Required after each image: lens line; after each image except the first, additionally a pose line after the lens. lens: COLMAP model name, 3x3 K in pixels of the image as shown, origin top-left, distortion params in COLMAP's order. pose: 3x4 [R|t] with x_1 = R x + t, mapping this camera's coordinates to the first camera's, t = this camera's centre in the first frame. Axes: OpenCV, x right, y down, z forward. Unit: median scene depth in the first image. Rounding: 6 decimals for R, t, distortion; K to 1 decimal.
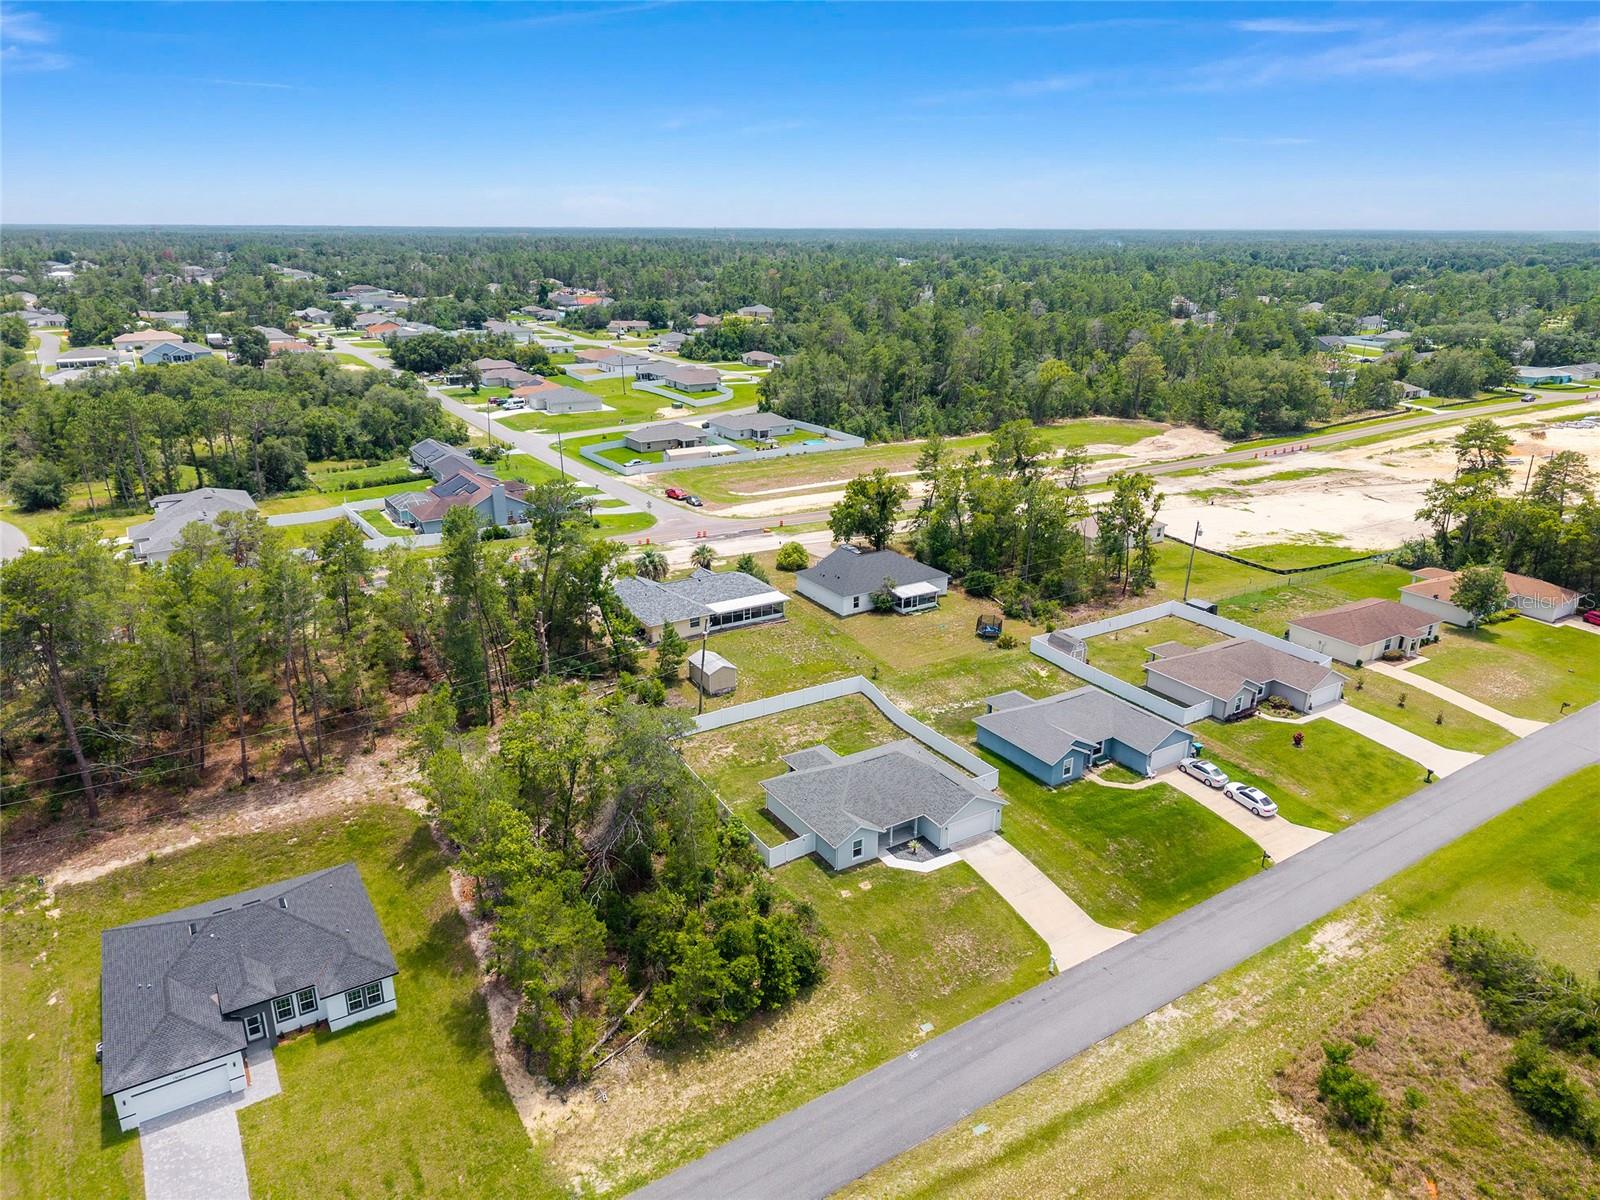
lens RADIAL K [[1066.9, 0, 788.6], [0, 1066.9, 597.0], [0, 0, 1]] dist [0.053355, -0.059841]
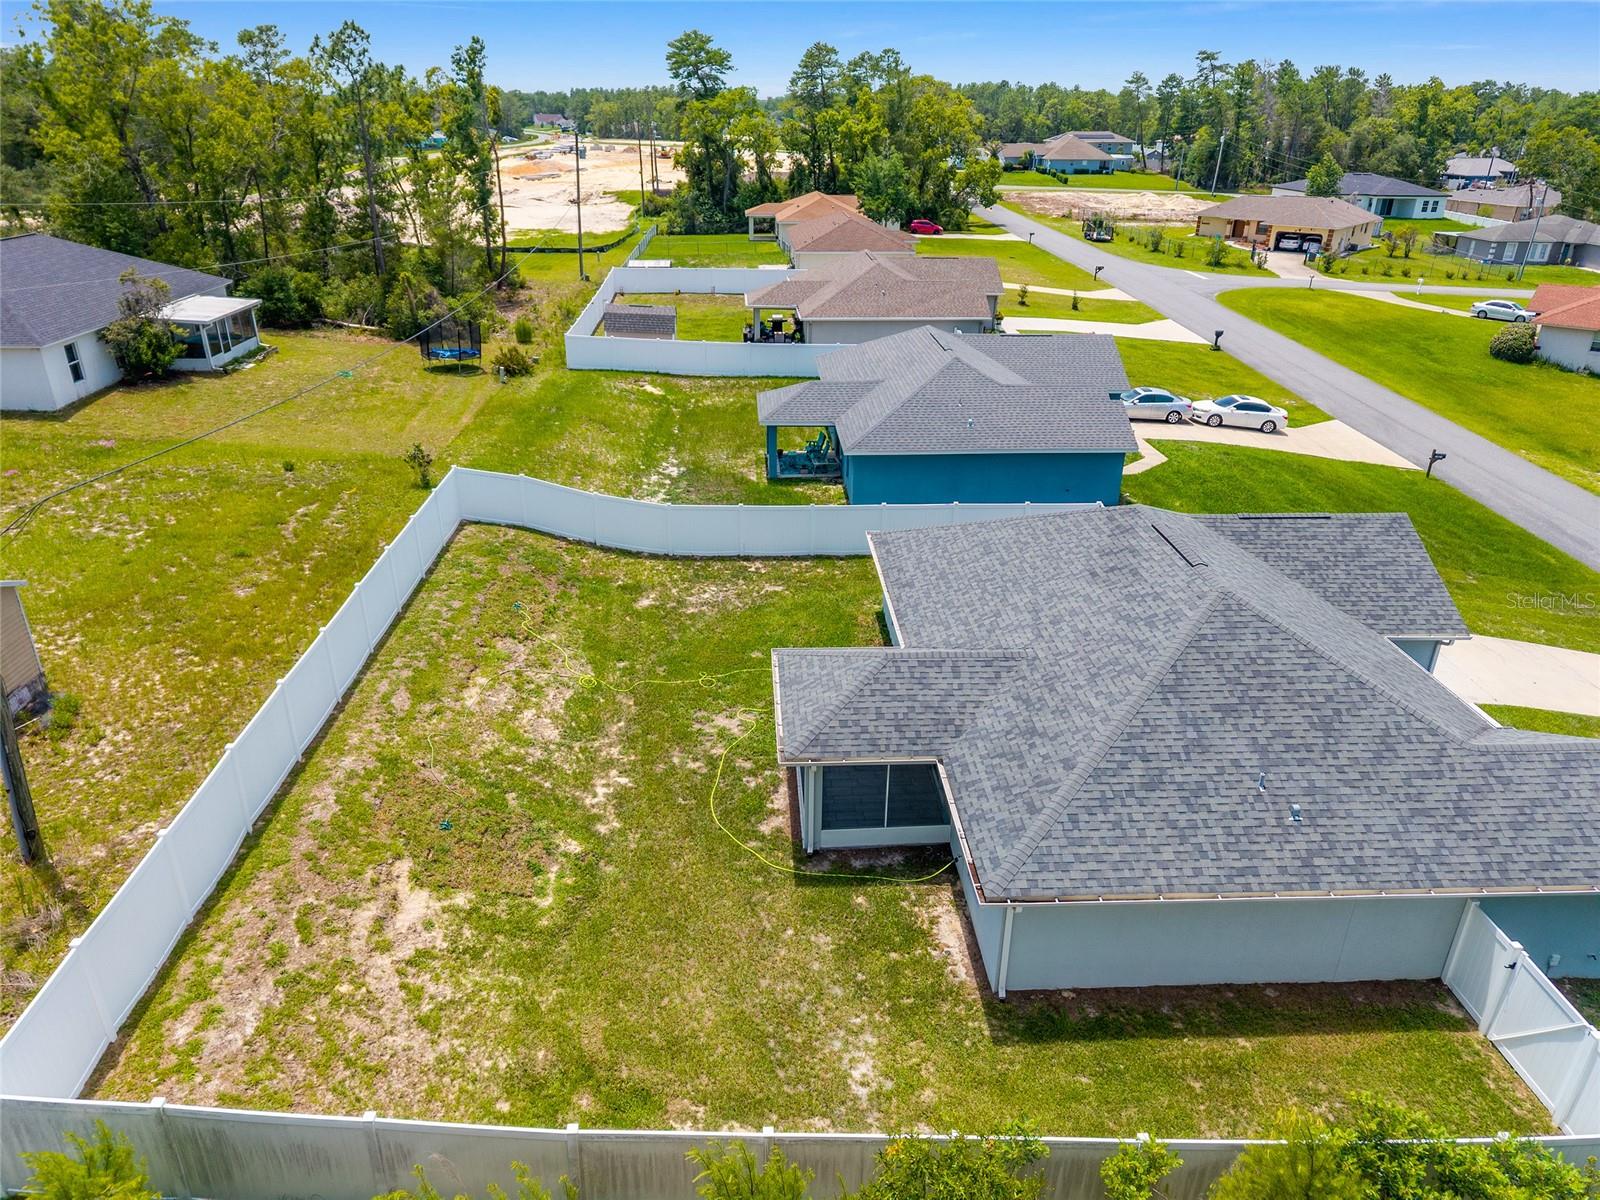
lens RADIAL K [[1066.9, 0, 788.6], [0, 1066.9, 597.0], [0, 0, 1]] dist [0.053355, -0.059841]
pose [[0.484700, -0.360983, 0.796716, -0.165248], [0.278571, 0.927144, 0.250604, 0.068373], [-0.829134, 0.100475, 0.549946, 0.888429]]
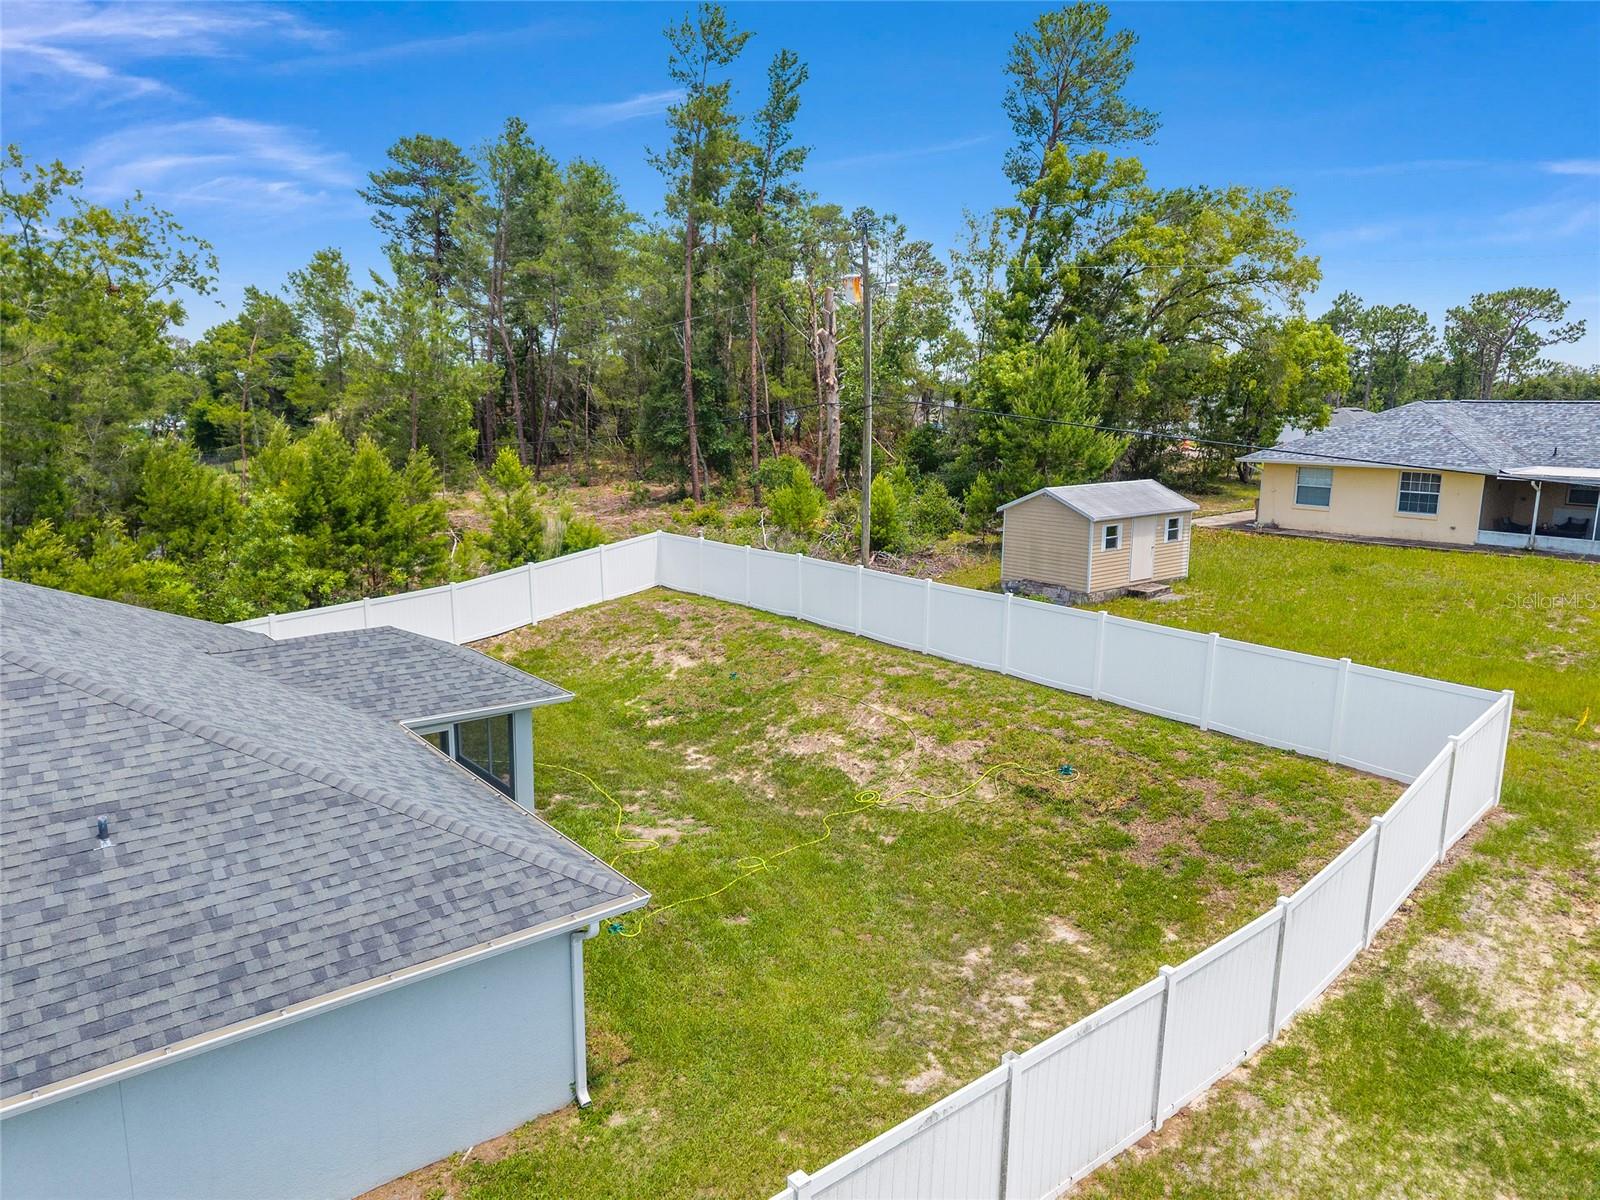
lens RADIAL K [[1066.9, 0, 788.6], [0, 1066.9, 597.0], [0, 0, 1]] dist [0.053355, -0.059841]
pose [[0.125688, 0.179713, -0.975657, 0.228541], [-0.332321, 0.934264, 0.129278, 0.088156], [0.934754, 0.307983, 0.177148, 1.031387]]
